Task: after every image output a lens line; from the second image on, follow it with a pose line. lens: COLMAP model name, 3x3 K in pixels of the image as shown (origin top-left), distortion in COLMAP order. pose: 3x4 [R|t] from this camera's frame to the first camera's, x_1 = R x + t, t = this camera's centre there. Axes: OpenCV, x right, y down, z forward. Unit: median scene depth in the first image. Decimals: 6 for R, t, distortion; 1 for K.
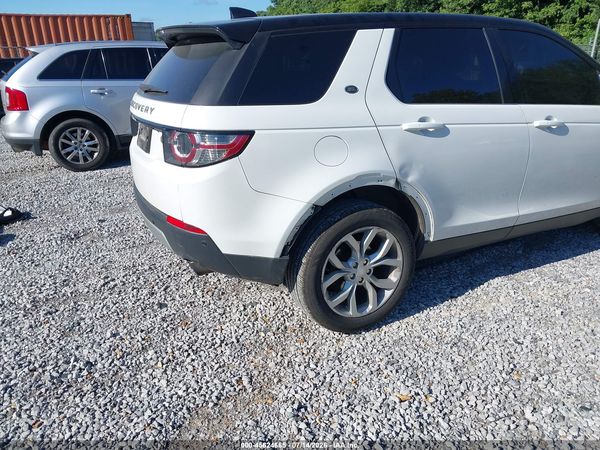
lens RADIAL K [[475.9, 0, 295.8], [0, 475.9, 214.2], [0, 0, 1]] dist [0.005891, -0.002952]
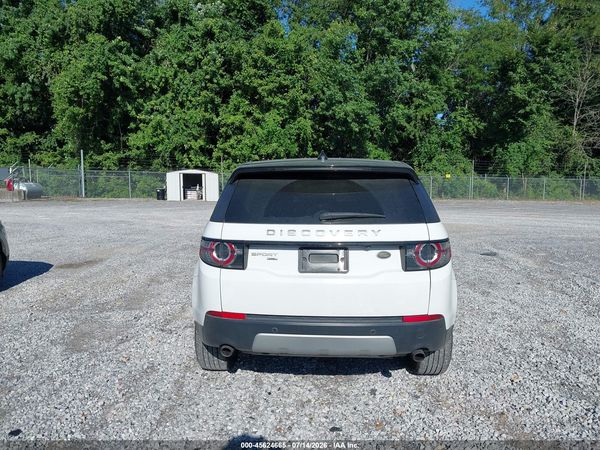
lens RADIAL K [[462.4, 0, 300.0], [0, 462.4, 225.0], [0, 0, 1]] dist [0.000519, -0.004473]
pose [[0.479644, -0.077093, 0.874070, -1.129823], [0.265973, 0.962042, -0.061100, -0.163876], [-0.836182, 0.261785, 0.481943, 0.451210]]
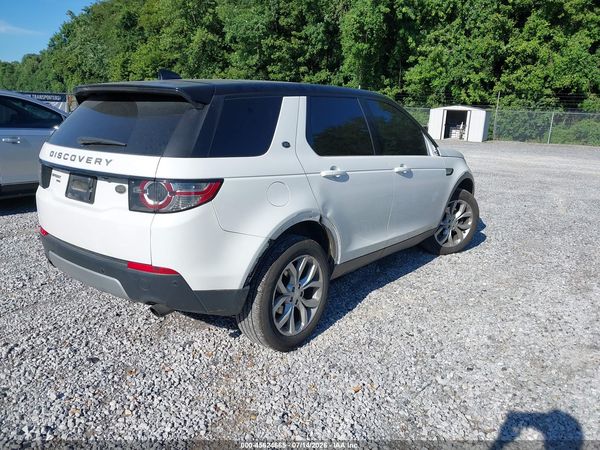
lens RADIAL K [[475.9, 0, 295.8], [0, 475.9, 214.2], [0, 0, 1]] dist [0.005891, -0.002952]
pose [[0.910847, -0.054286, 0.409160, -0.340163], [0.094889, 0.992302, -0.079581, 0.015767], [-0.401690, 0.111311, 0.908986, -0.094967]]
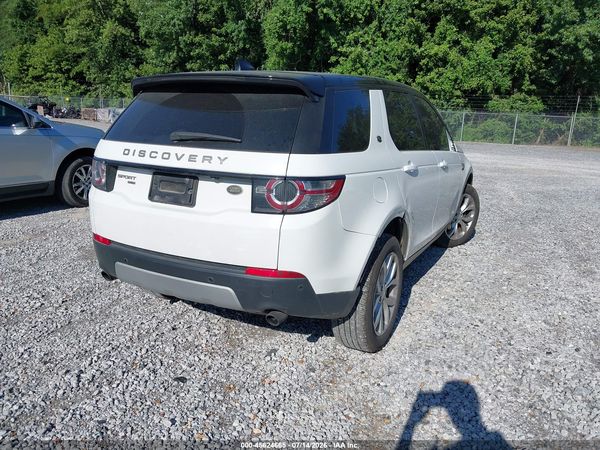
lens RADIAL K [[472.7, 0, 300.0], [0, 472.7, 225.0], [0, 0, 1]] dist [0.003094, -0.005608]
pose [[0.816209, -0.099901, 0.569054, -0.617250], [0.144166, 0.988998, -0.033156, -0.026619], [-0.559480, 0.109101, 0.821632, 0.107932]]
